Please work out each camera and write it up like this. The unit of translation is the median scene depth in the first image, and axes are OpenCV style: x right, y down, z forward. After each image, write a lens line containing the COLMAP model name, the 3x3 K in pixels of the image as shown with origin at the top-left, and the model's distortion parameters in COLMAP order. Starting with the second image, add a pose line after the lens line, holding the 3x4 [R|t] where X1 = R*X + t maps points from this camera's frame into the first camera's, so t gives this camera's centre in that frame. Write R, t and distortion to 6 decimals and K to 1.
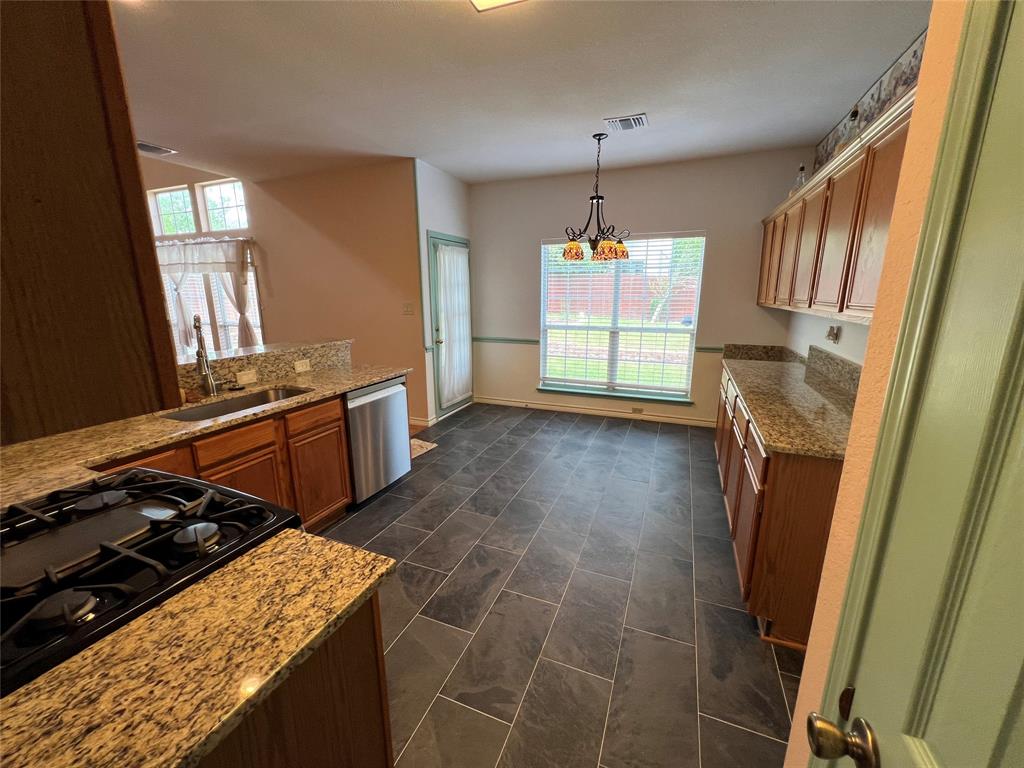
lens RADIAL K [[409.7, 0, 513.8], [0, 409.7, 385.2], [0, 0, 1]] dist [-0.002803, 0.001132]
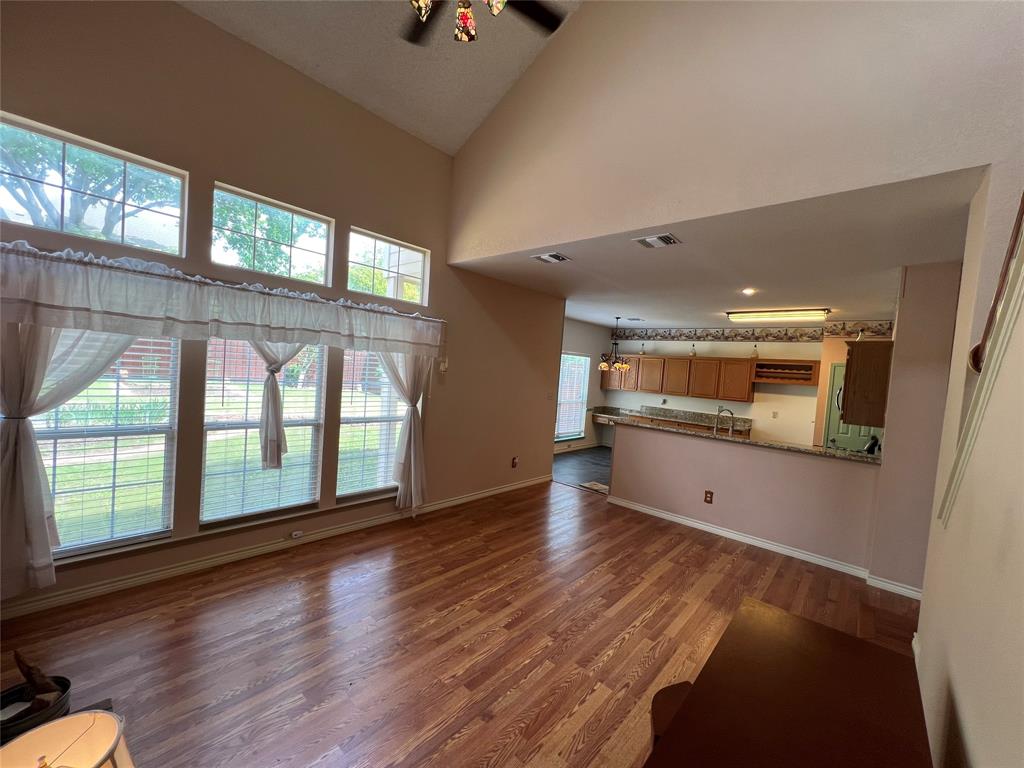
lens RADIAL K [[409.7, 0, 514.0], [0, 409.7, 385.8], [0, 0, 1]] dist [-0.002803, 0.001132]
pose [[0.332304, -0.013205, 0.943080, -1.678351], [0.140011, 0.989514, -0.035479, -0.195409], [-0.932722, 0.143831, 0.330669, 0.681015]]
